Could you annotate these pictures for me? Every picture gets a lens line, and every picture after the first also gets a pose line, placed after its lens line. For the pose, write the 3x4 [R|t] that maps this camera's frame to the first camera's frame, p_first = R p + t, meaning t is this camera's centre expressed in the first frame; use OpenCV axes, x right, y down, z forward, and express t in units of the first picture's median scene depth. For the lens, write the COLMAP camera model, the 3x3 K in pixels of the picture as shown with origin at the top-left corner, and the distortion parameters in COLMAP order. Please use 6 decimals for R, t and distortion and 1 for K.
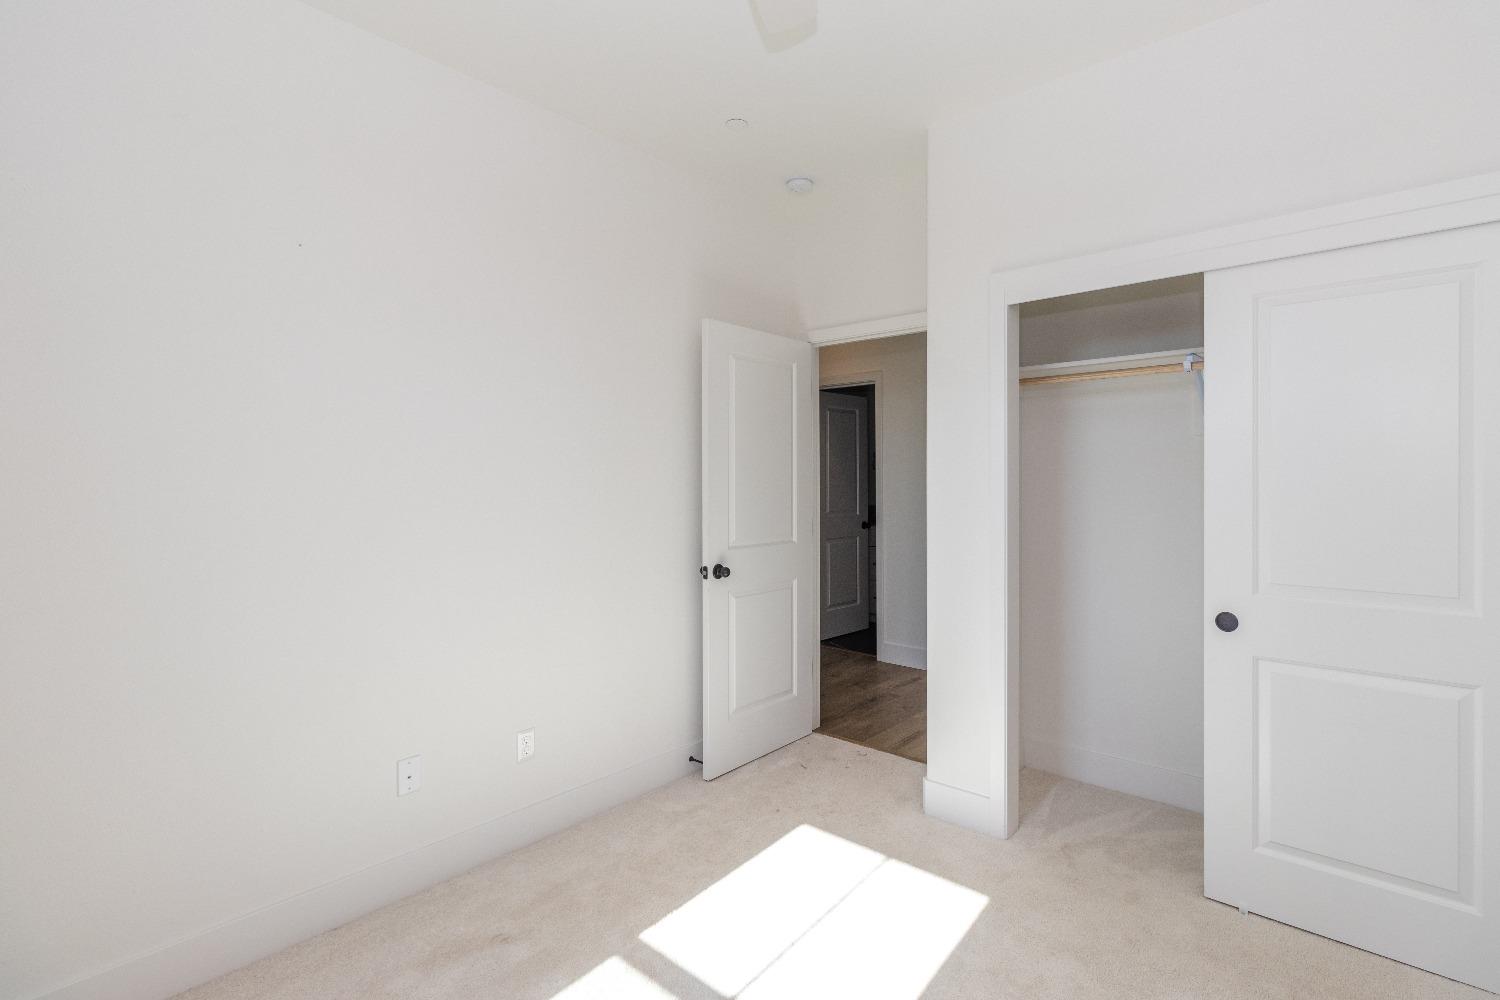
lens RADIAL K [[699.6, 0, 765.0], [0, 699.6, 488.0], [0, 0, 1]] dist [-0.000701, -0.000100]
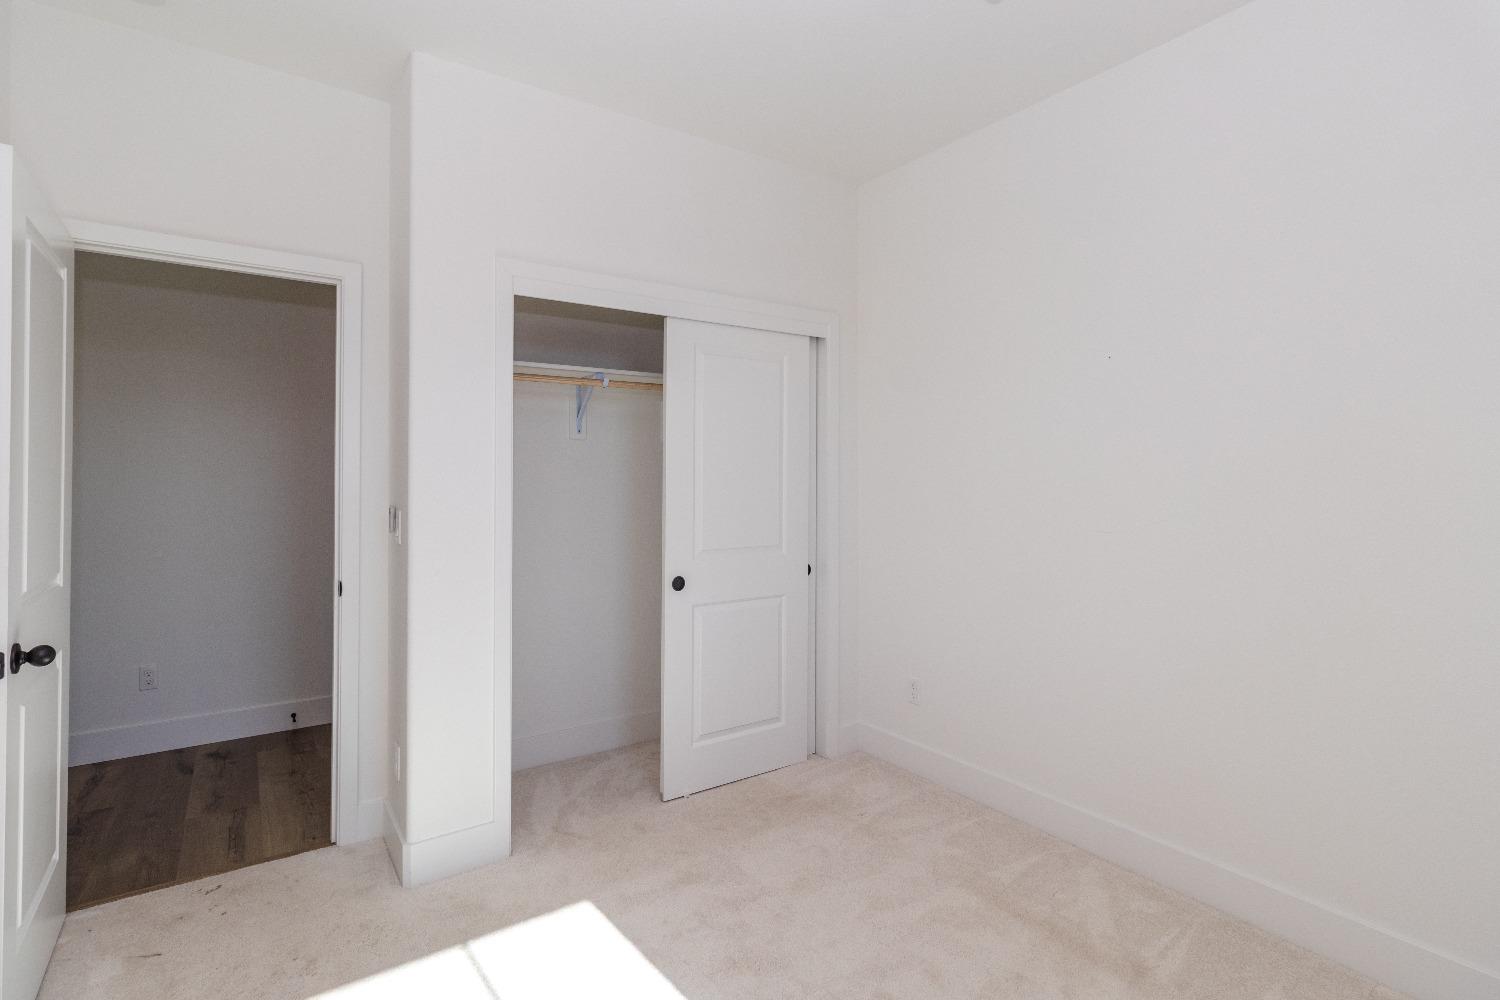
lens RADIAL K [[709.4, 0, 744.1], [0, 709.4, 465.8], [0, 0, 1]] dist [-0.001580, 0.000119]
pose [[0.255032, 0.012593, 0.966851, -0.532685], [0.007208, 0.999863, -0.014924, -0.009704], [-0.966906, 0.010775, 0.254906, 0.463924]]
